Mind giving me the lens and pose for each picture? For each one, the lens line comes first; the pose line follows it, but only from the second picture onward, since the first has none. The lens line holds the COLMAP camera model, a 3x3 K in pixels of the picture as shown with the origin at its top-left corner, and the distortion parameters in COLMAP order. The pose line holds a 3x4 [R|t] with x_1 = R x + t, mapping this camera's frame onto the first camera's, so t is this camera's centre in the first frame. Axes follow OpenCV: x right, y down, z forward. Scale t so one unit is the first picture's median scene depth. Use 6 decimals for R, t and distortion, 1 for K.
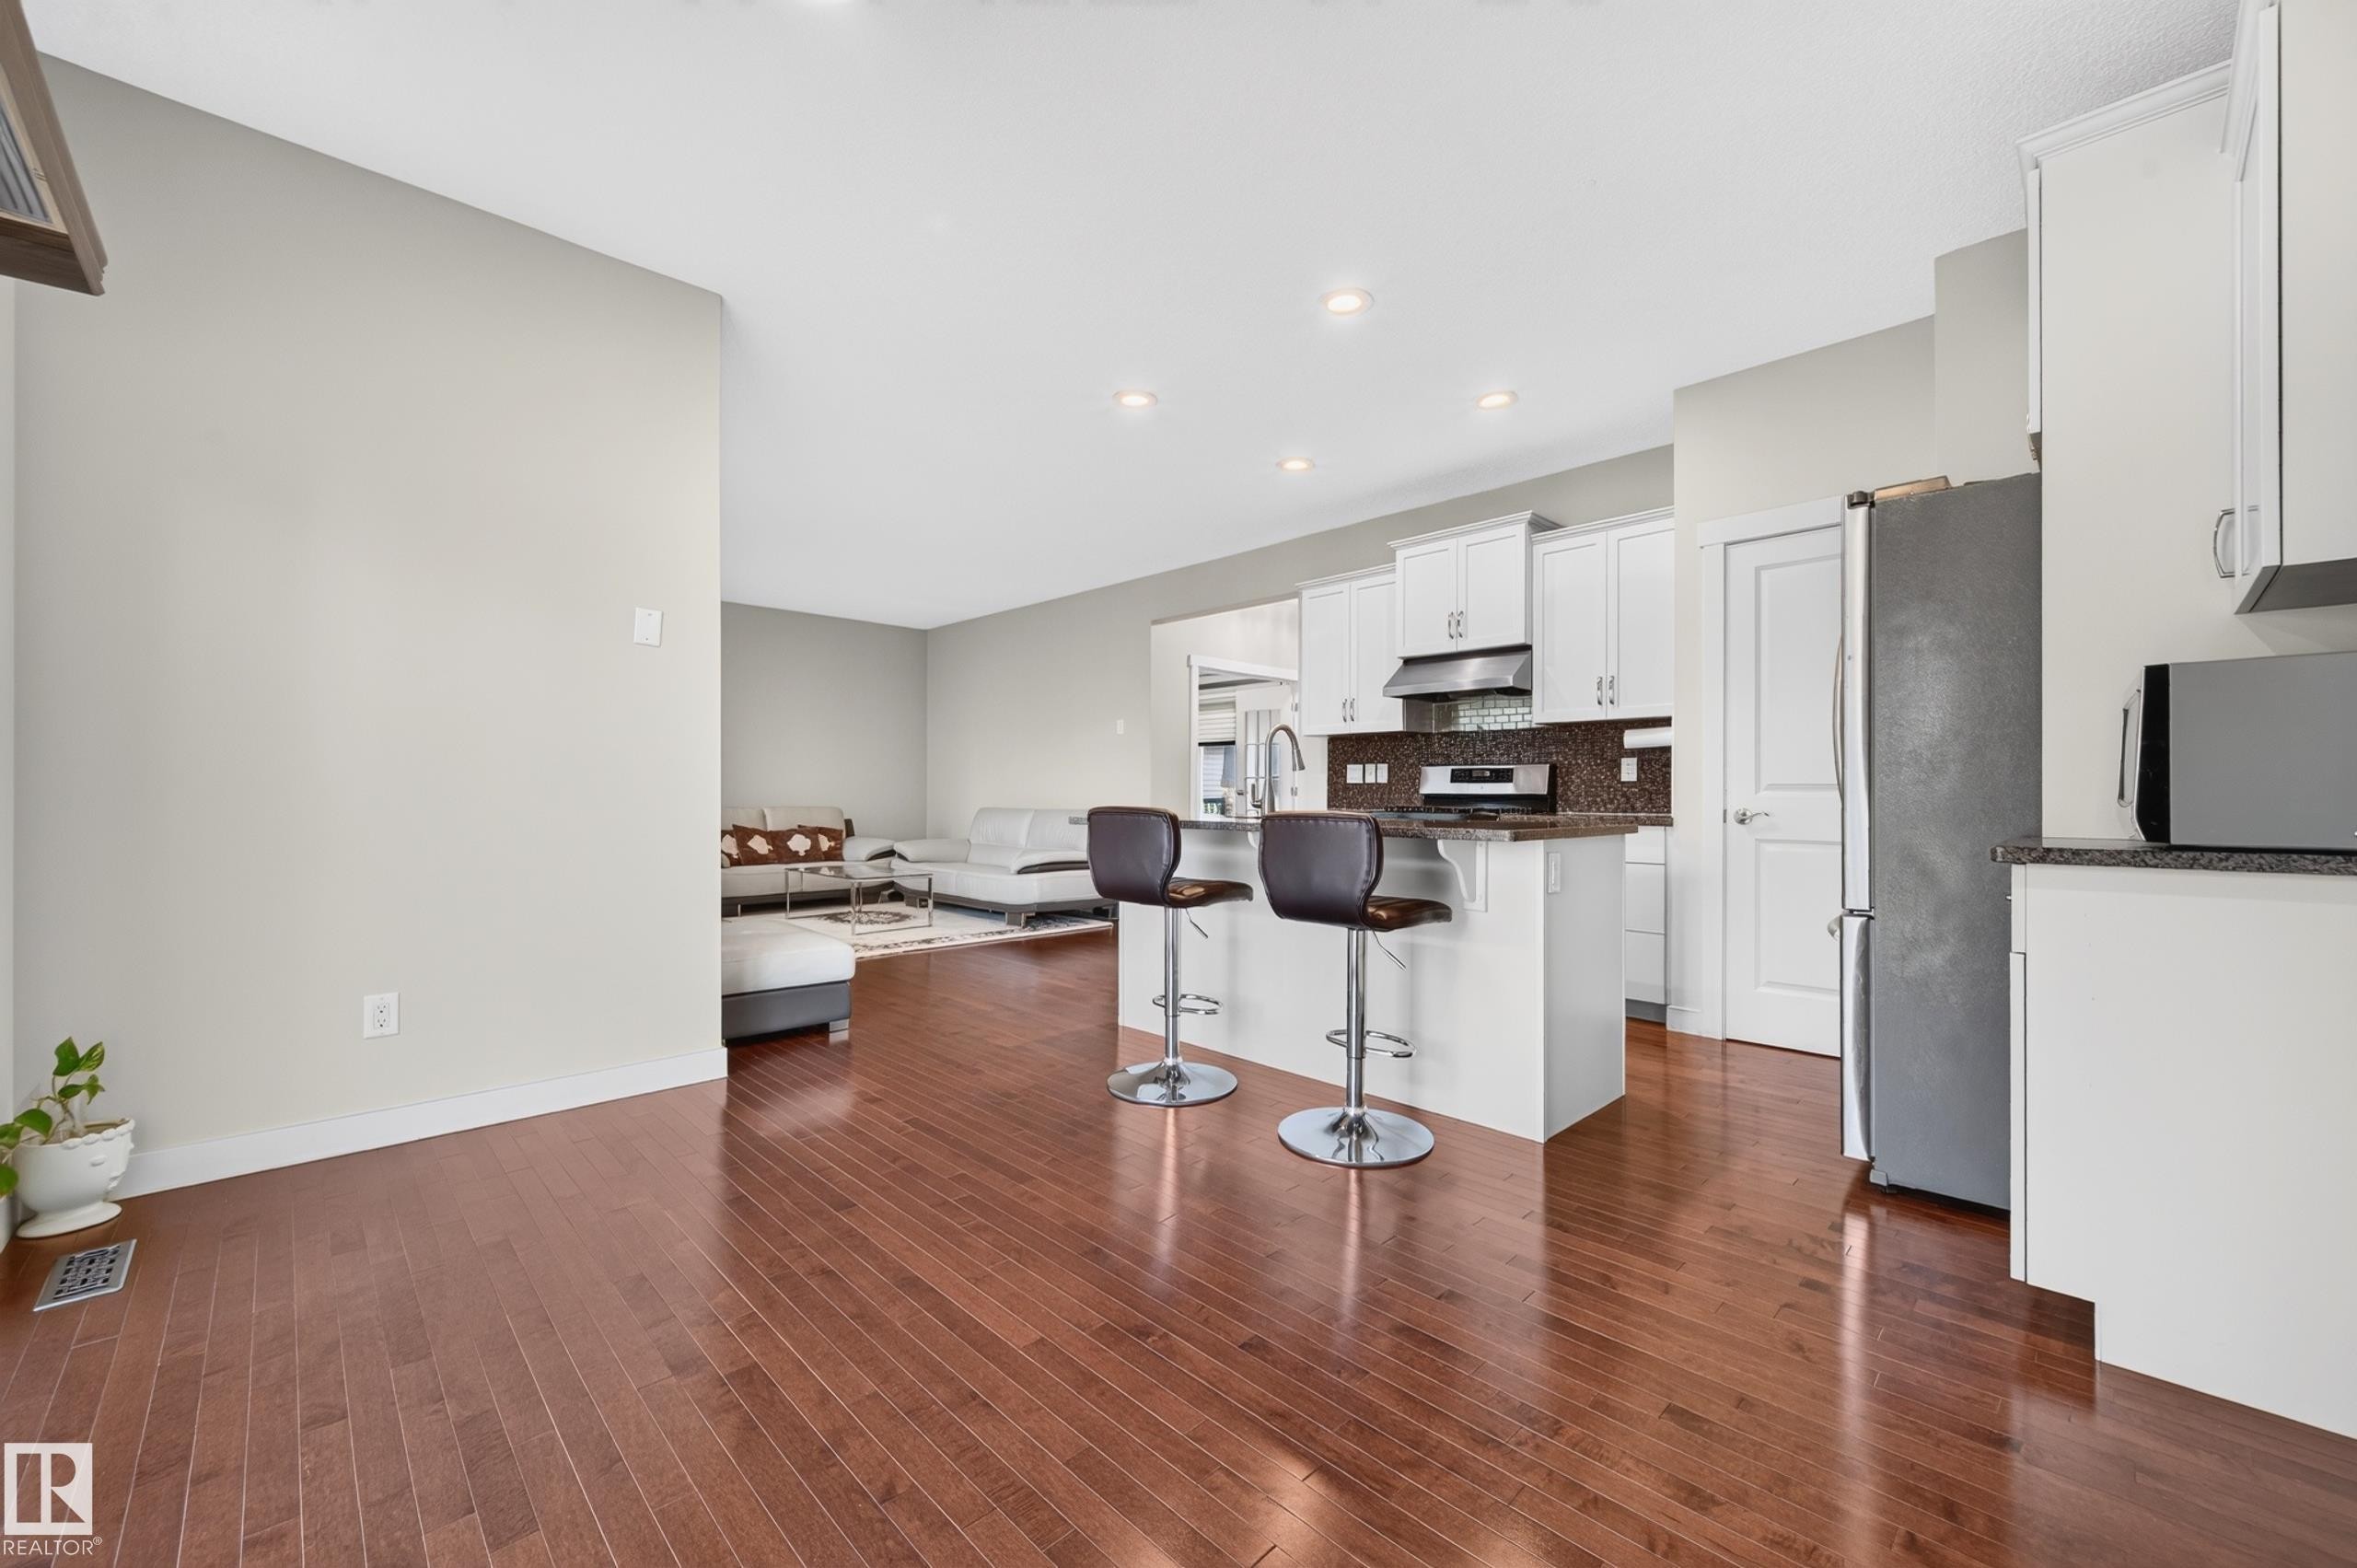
lens RADIAL K [[923.4, 0, 1193.1], [0, 923.4, 793.6], [0, 0, 1]] dist [0.005893, -0.002035]
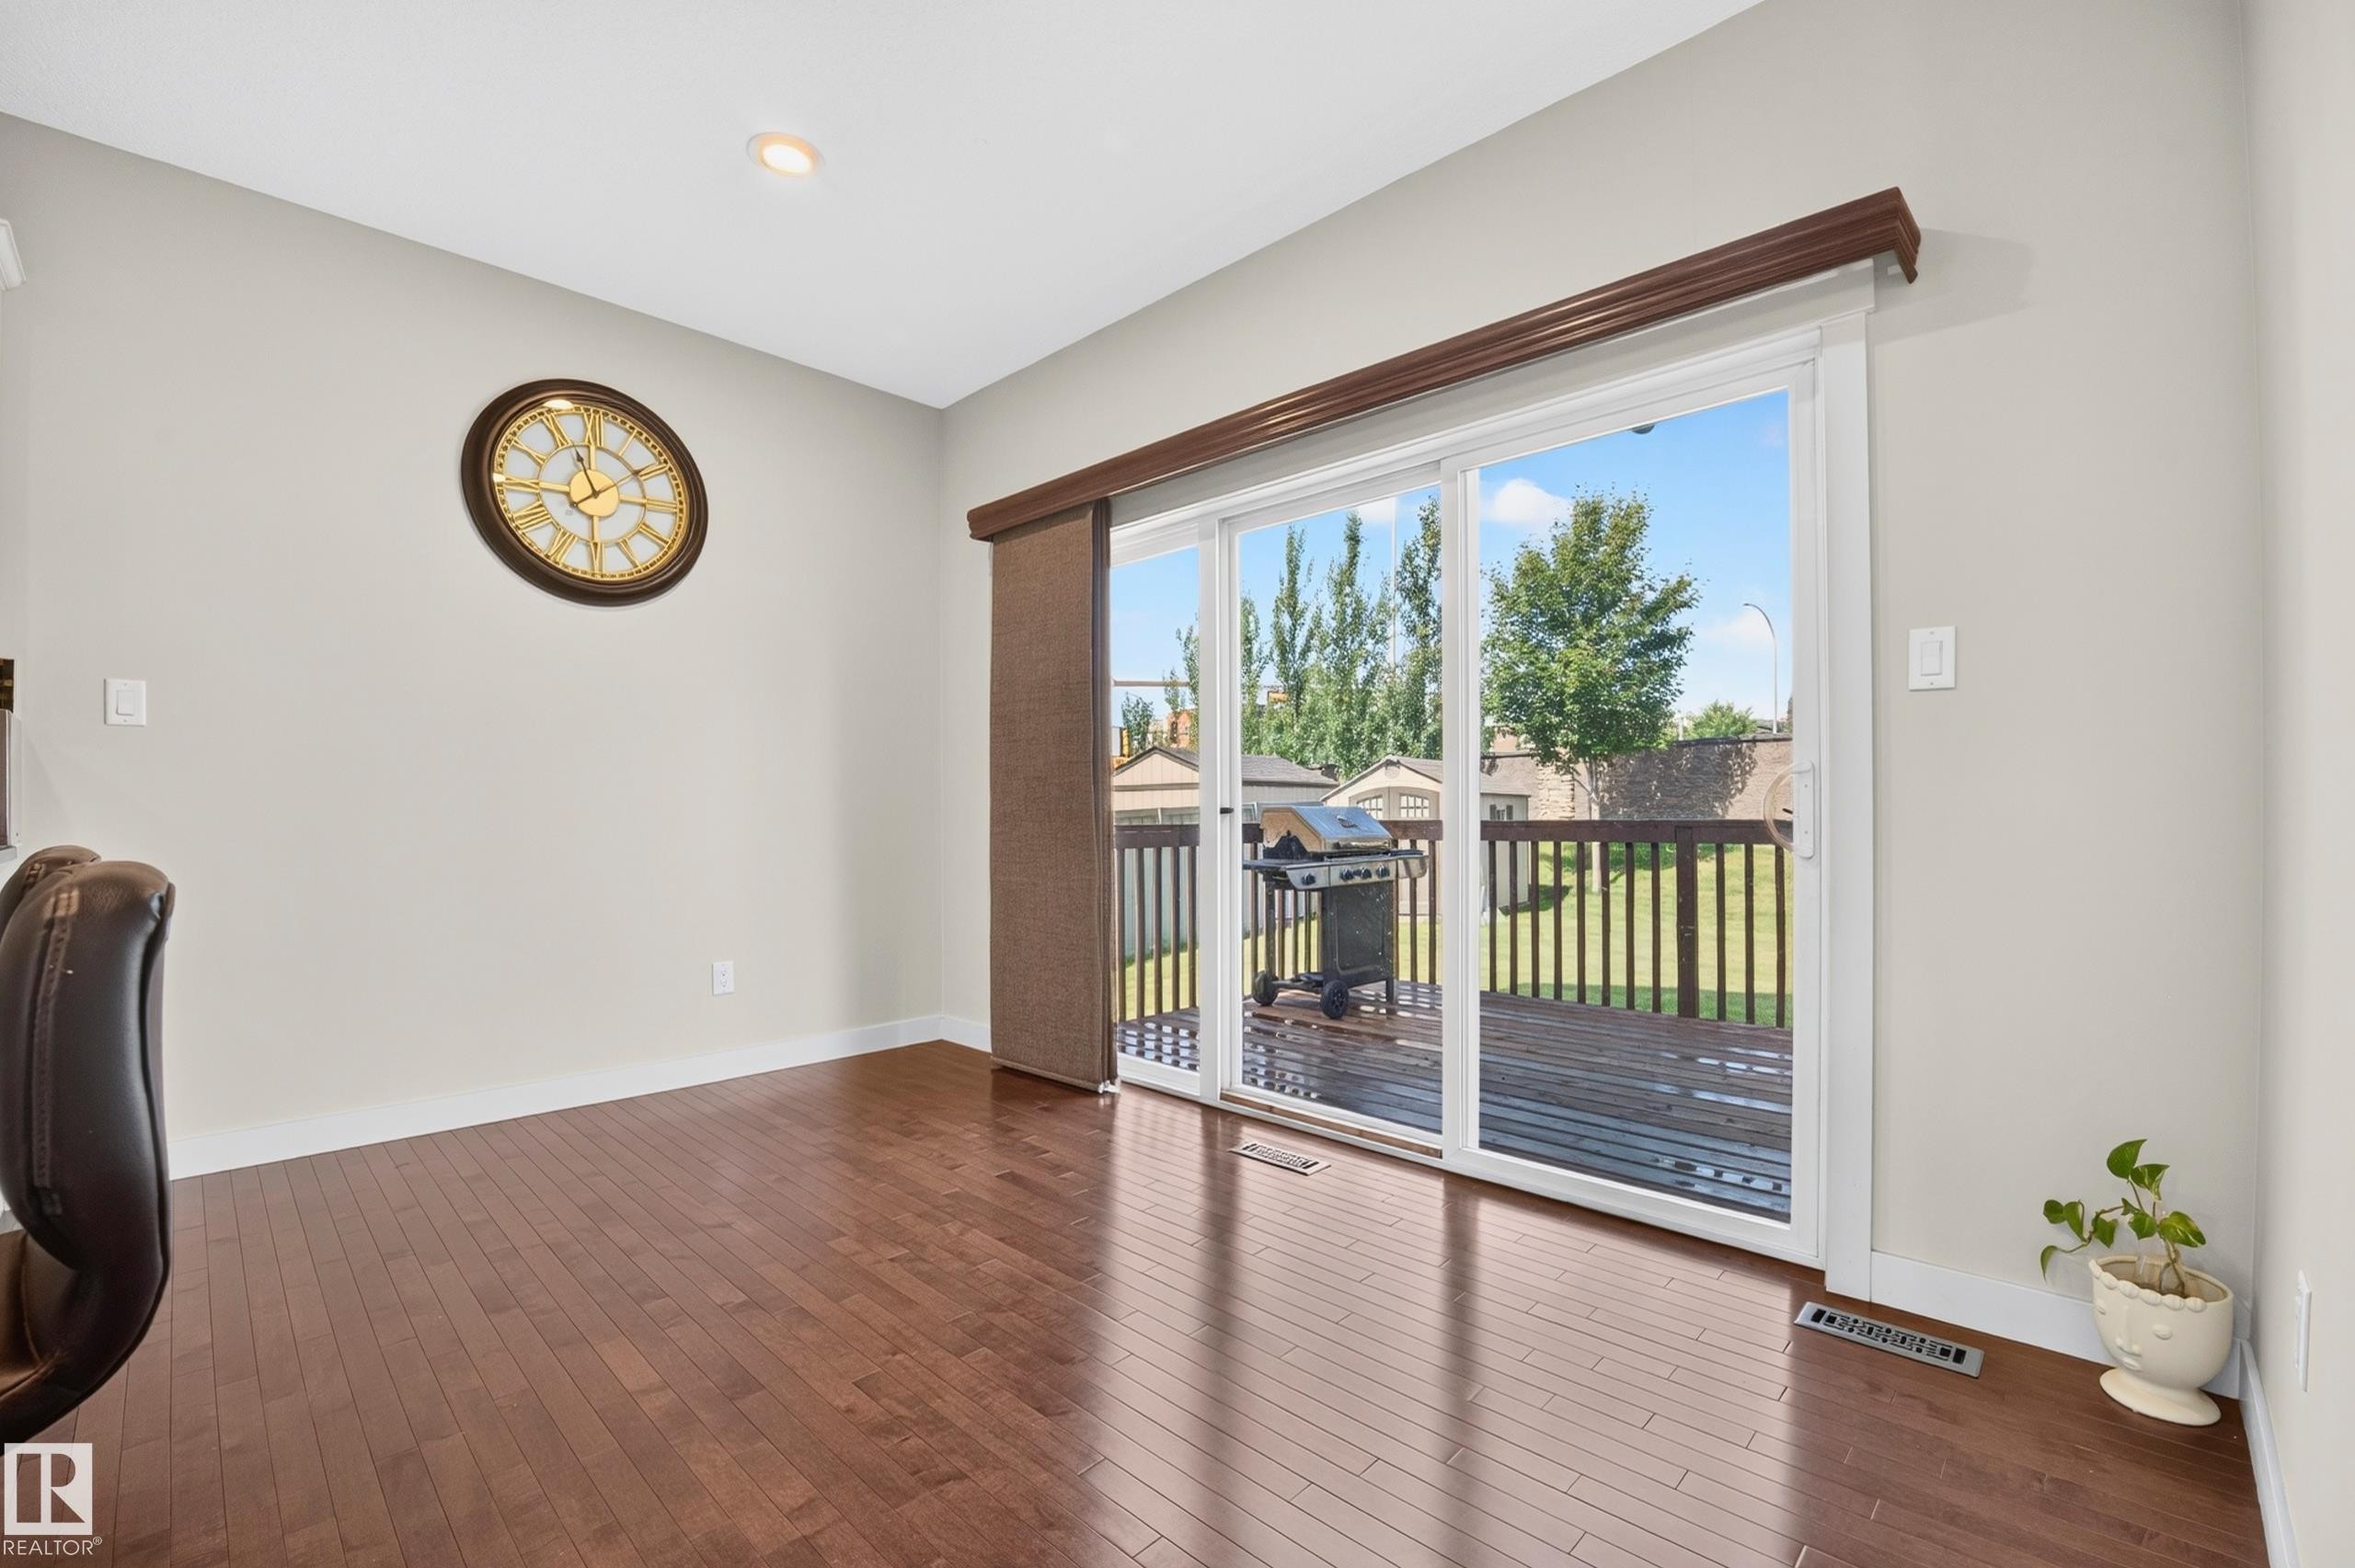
lens RADIAL K [[989.9, 0, 1181.3], [0, 989.9, 814.0], [0, 0, 1]] dist [-0.025893, -0.000743]
pose [[-0.999778, -0.000411, -0.021049, -0.165939], [-0.000508, 0.999989, 0.004584, 0.002509], [0.021046, 0.004594, -0.999768, 0.647342]]
